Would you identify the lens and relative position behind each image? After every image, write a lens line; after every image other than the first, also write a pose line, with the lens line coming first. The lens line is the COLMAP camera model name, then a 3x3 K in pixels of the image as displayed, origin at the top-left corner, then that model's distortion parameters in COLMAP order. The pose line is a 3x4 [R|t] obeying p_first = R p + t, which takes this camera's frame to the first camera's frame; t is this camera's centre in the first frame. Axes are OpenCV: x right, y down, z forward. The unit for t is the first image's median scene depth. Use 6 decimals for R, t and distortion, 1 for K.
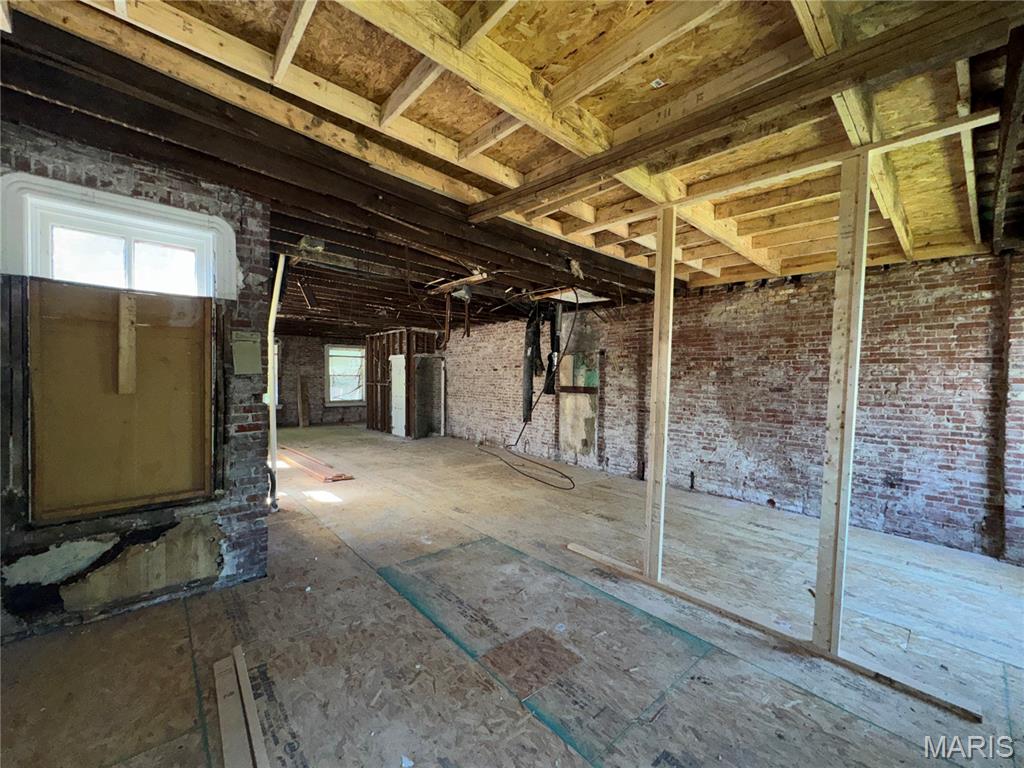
lens RADIAL K [[410.3, 0, 510.0], [0, 410.3, 384.0], [0, 0, 1]] dist [-0.002767, 0.000580]
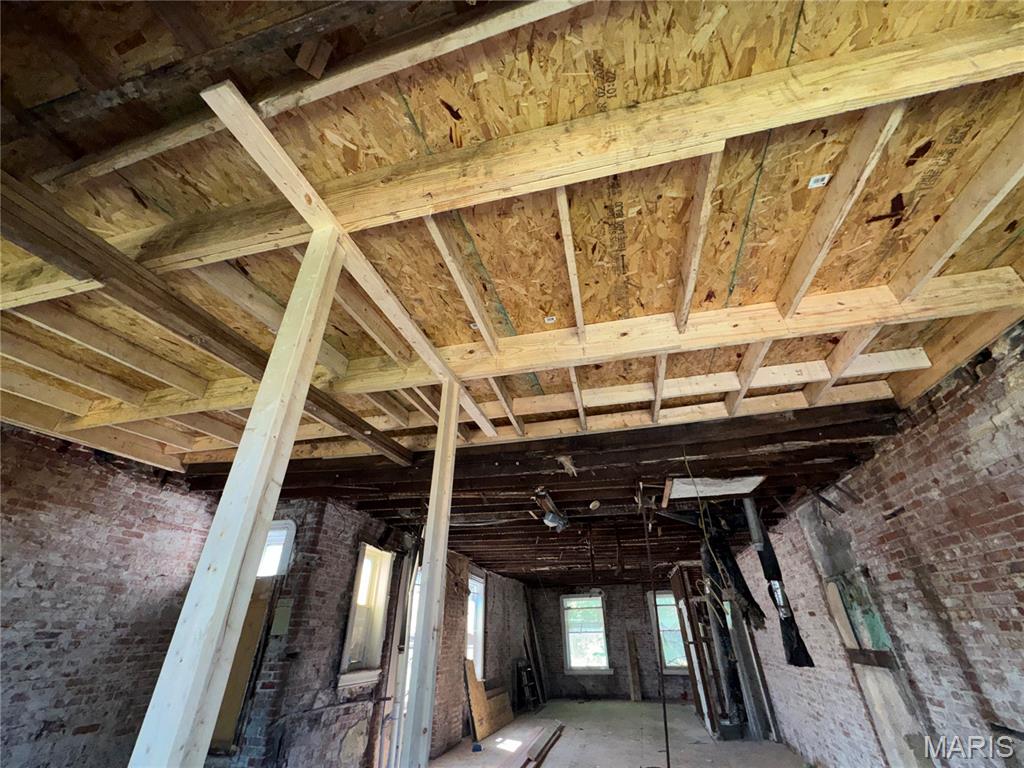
lens RADIAL K [[410.3, 0, 510.0], [0, 410.3, 384.0], [0, 0, 1]] dist [-0.002767, 0.000580]
pose [[0.553351, -0.442774, -0.705517, 0.482794], [-0.000779, 0.846736, -0.532013, -0.003228], [0.832948, 0.294940, 0.468197, 0.351664]]
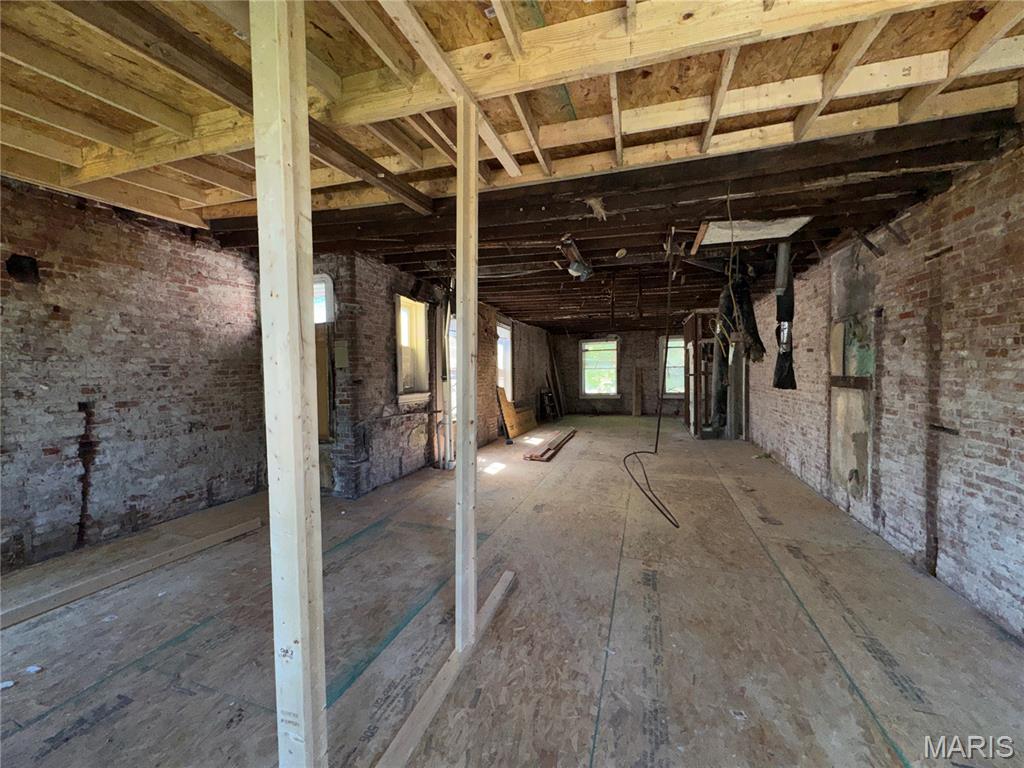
lens RADIAL K [[410.3, 0, 510.0], [0, 410.3, 384.0], [0, 0, 1]] dist [-0.002767, 0.000580]
pose [[0.504354, 0.012143, -0.863412, 0.481671], [0.002035, 0.999882, 0.015251, 0.007711], [0.863495, -0.009449, 0.504269, 0.349346]]
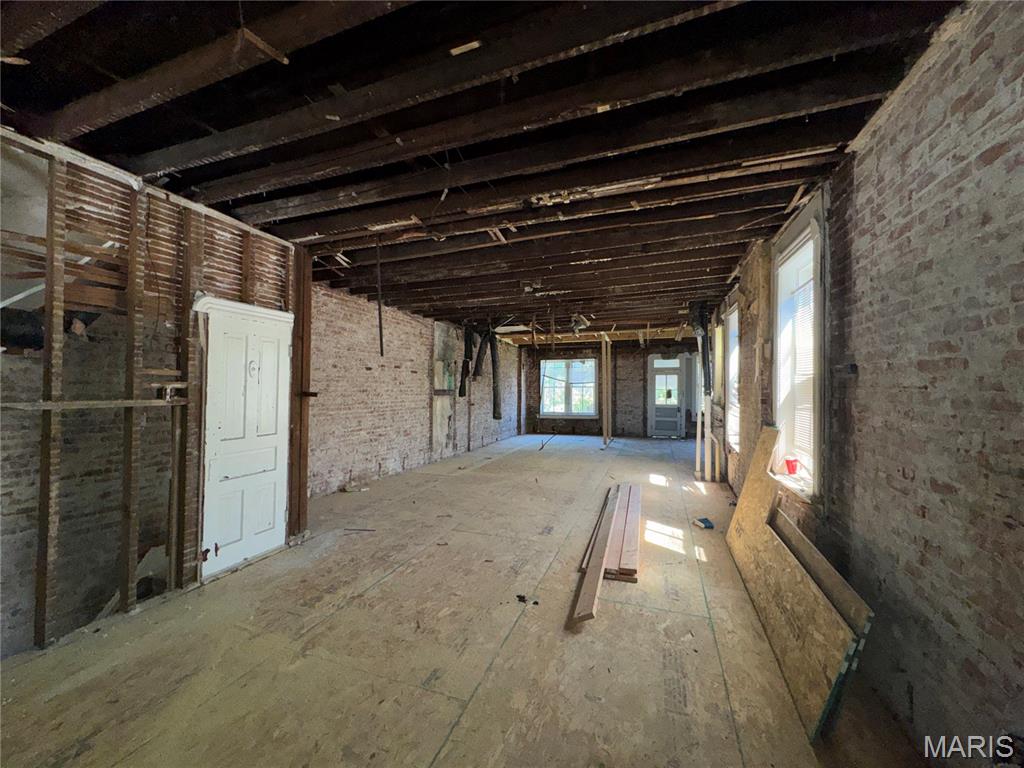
lens RADIAL K [[410.3, 0, 510.0], [0, 410.3, 384.0], [0, 0, 1]] dist [-0.002767, 0.000580]
pose [[-0.488843, 0.001027, 0.872371, -1.059140], [0.008371, 0.999959, 0.003514, -0.013734], [-0.872332, 0.009020, -0.488831, 1.605527]]
